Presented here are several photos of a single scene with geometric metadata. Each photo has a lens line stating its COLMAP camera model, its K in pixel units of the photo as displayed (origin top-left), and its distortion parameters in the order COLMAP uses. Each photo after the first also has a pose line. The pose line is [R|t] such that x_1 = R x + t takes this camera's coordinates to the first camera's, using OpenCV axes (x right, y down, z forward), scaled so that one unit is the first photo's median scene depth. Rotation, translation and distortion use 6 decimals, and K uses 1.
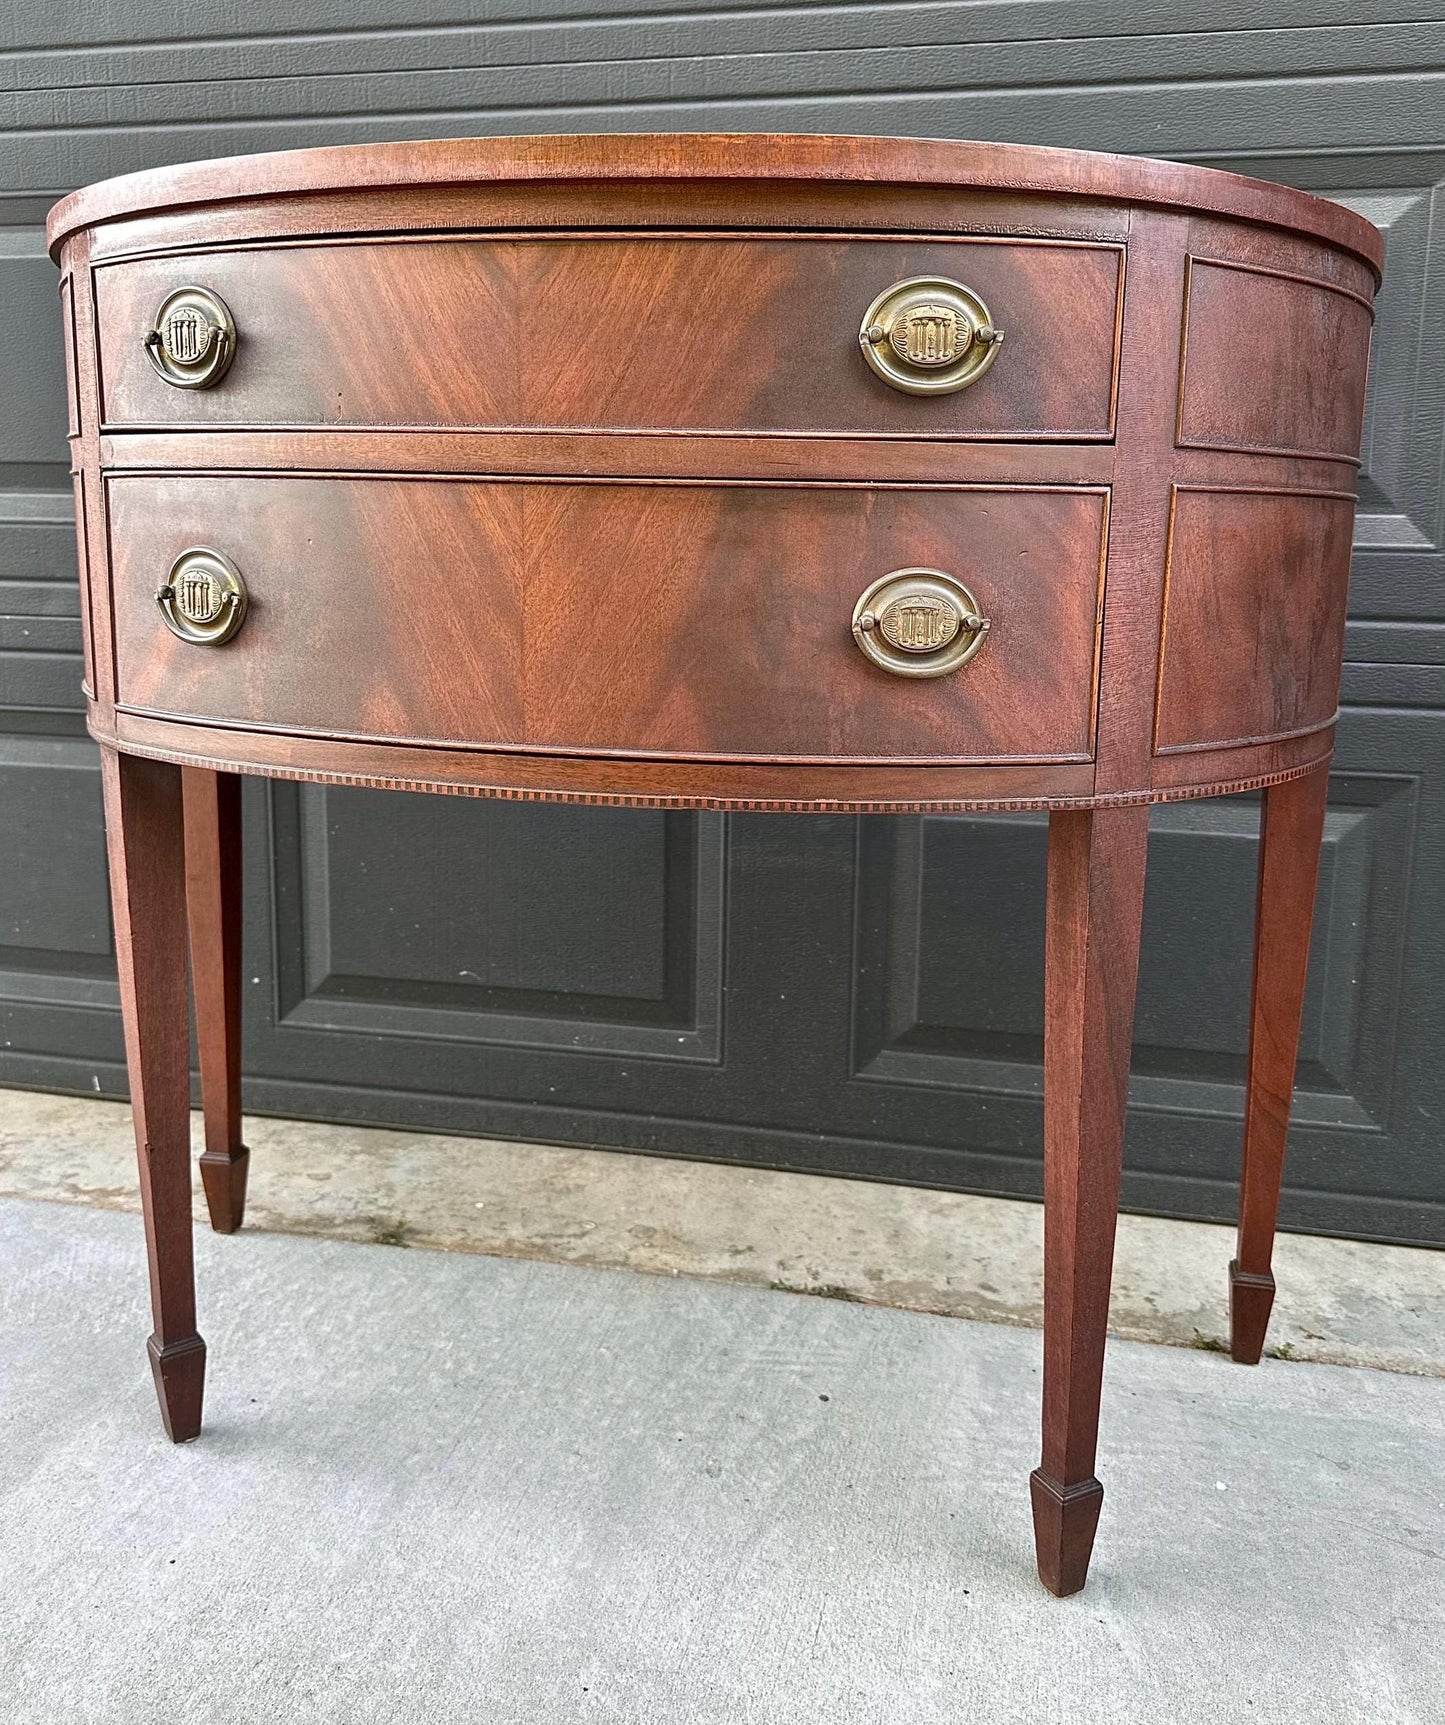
lens RADIAL K [[1496.4, 0, 751.9], [0, 1496.4, 796.9], [0, 0, 1]] dist [0.088085, -0.168523]
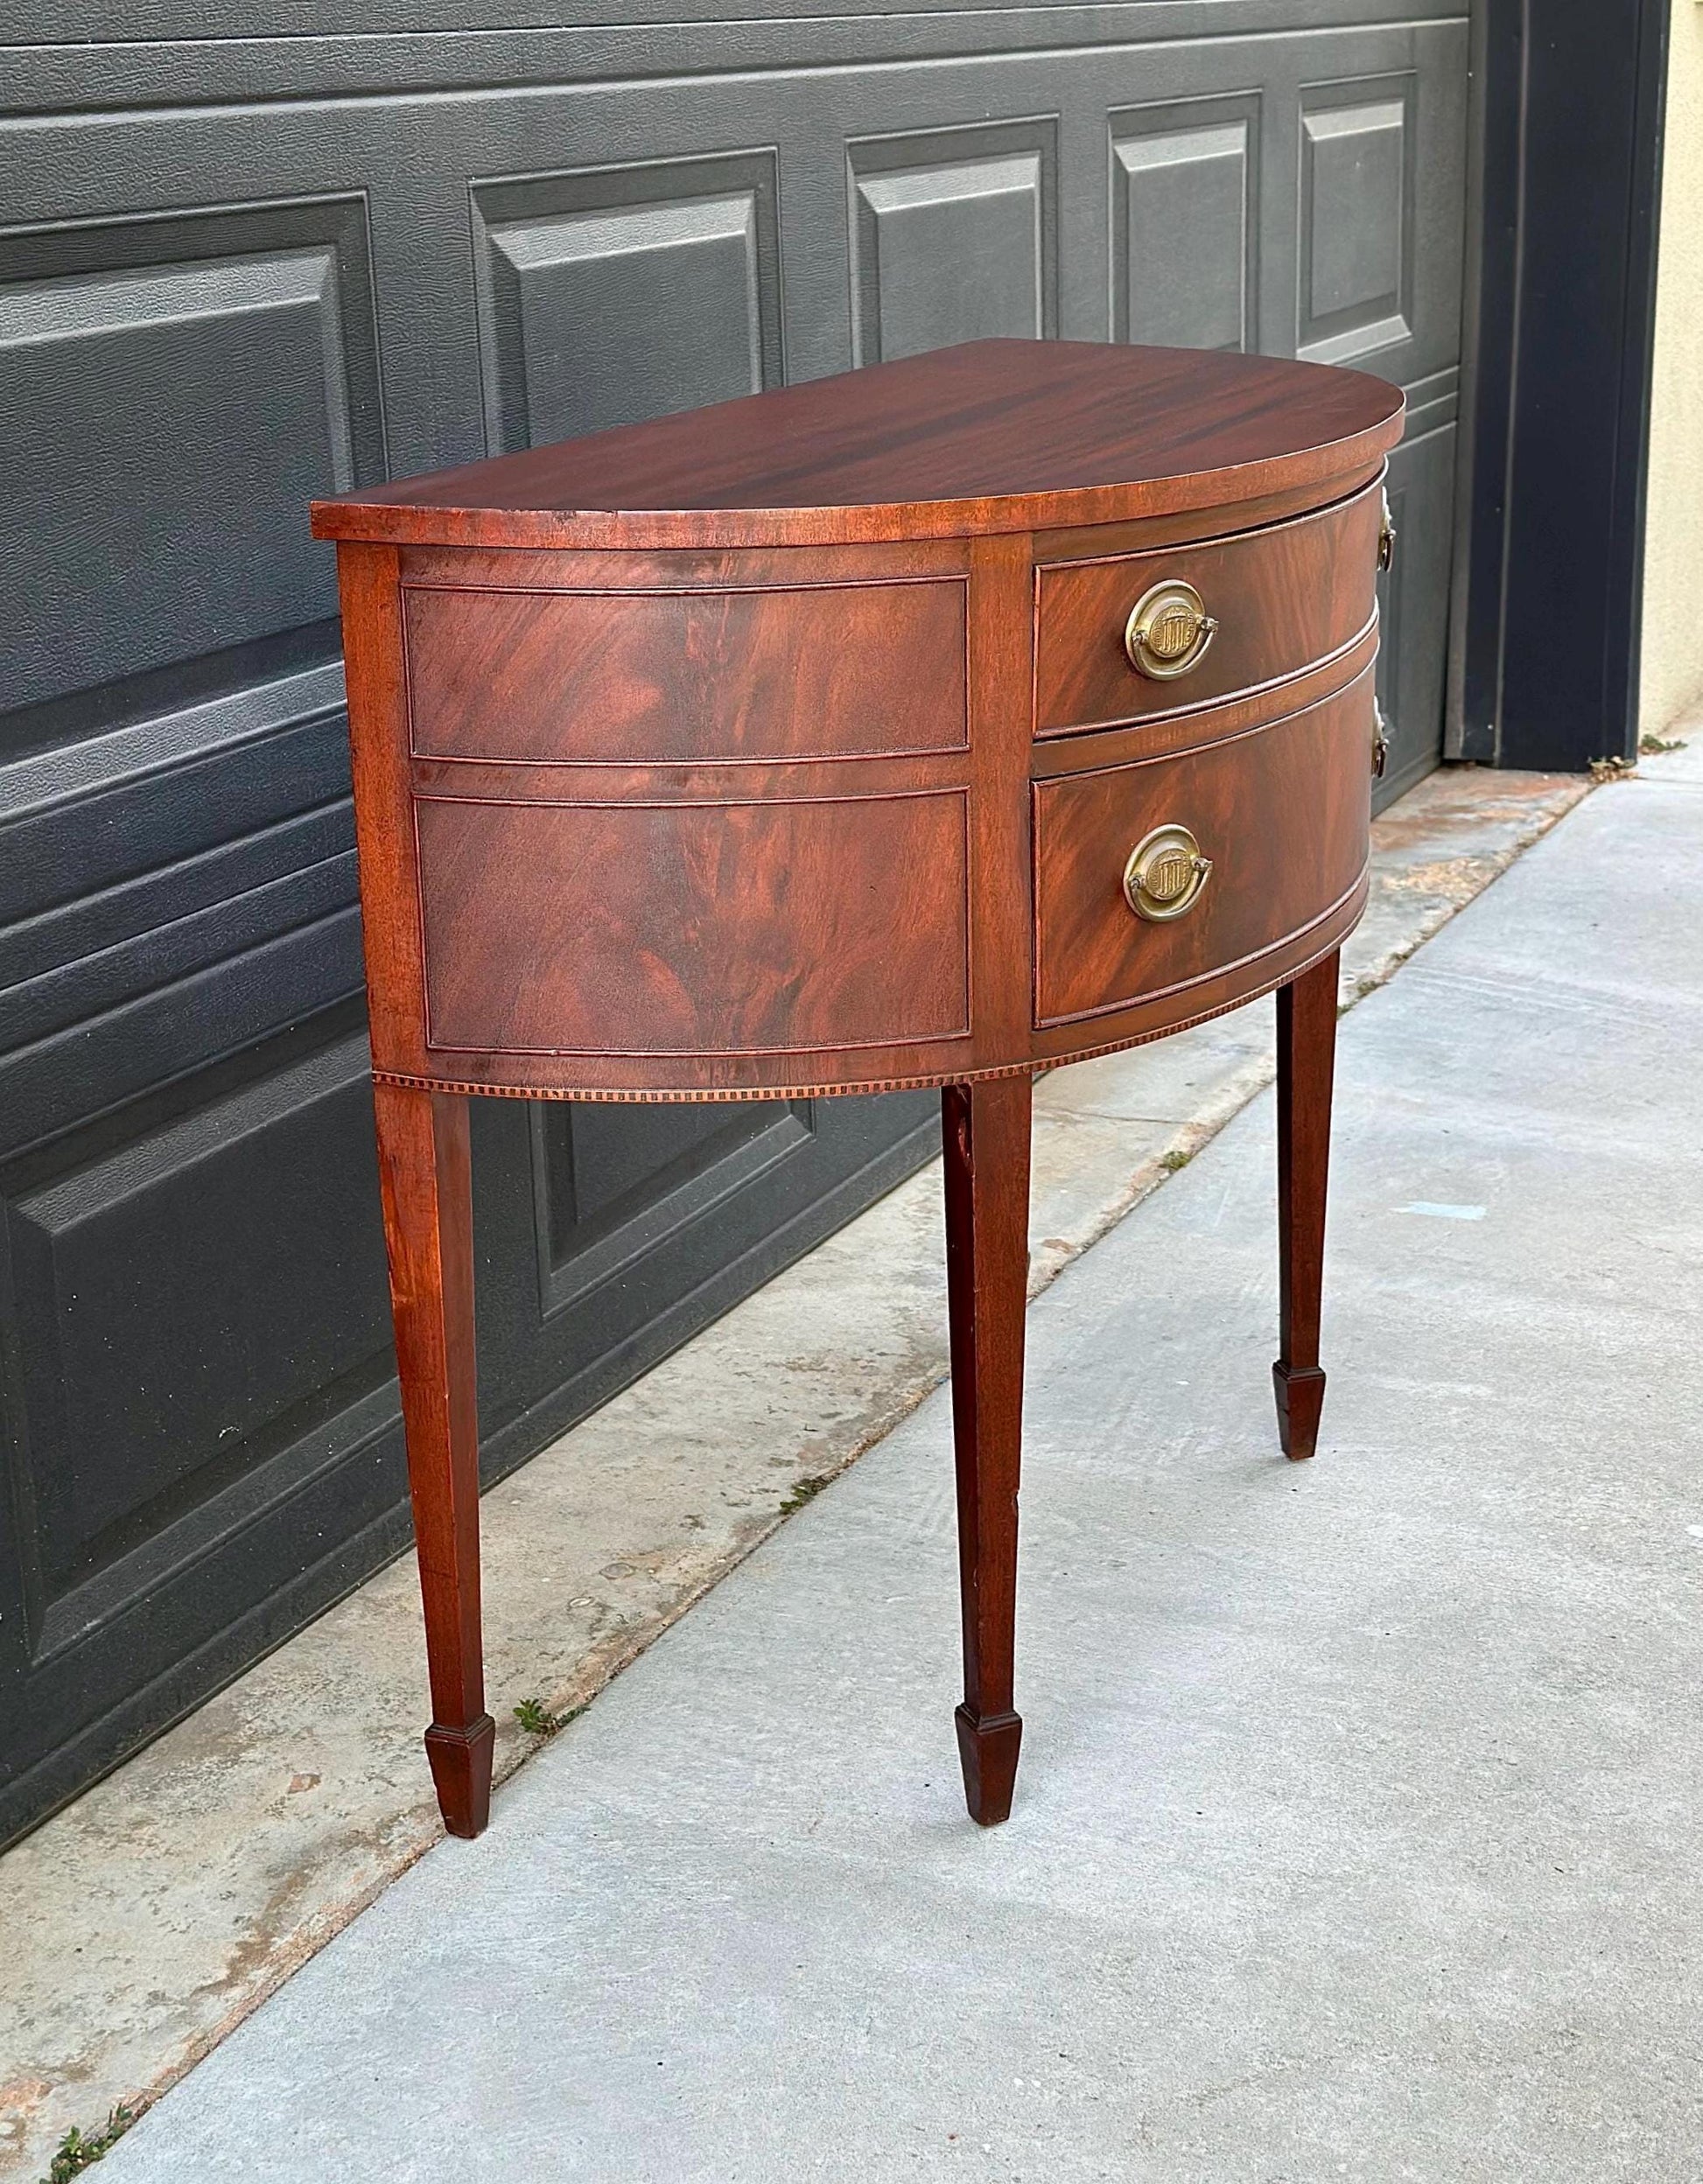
lens RADIAL K [[3411.4, 0, 862.5], [0, 3411.4, 1091.9], [0, 0, 1]] dist [0.131508, 0.000000]
pose [[0.211997, -0.321348, 0.922926, -1.817519], [0.189431, 0.939993, 0.283777, -0.483698], [-0.958735, 0.114671, 0.260149, 0.430978]]
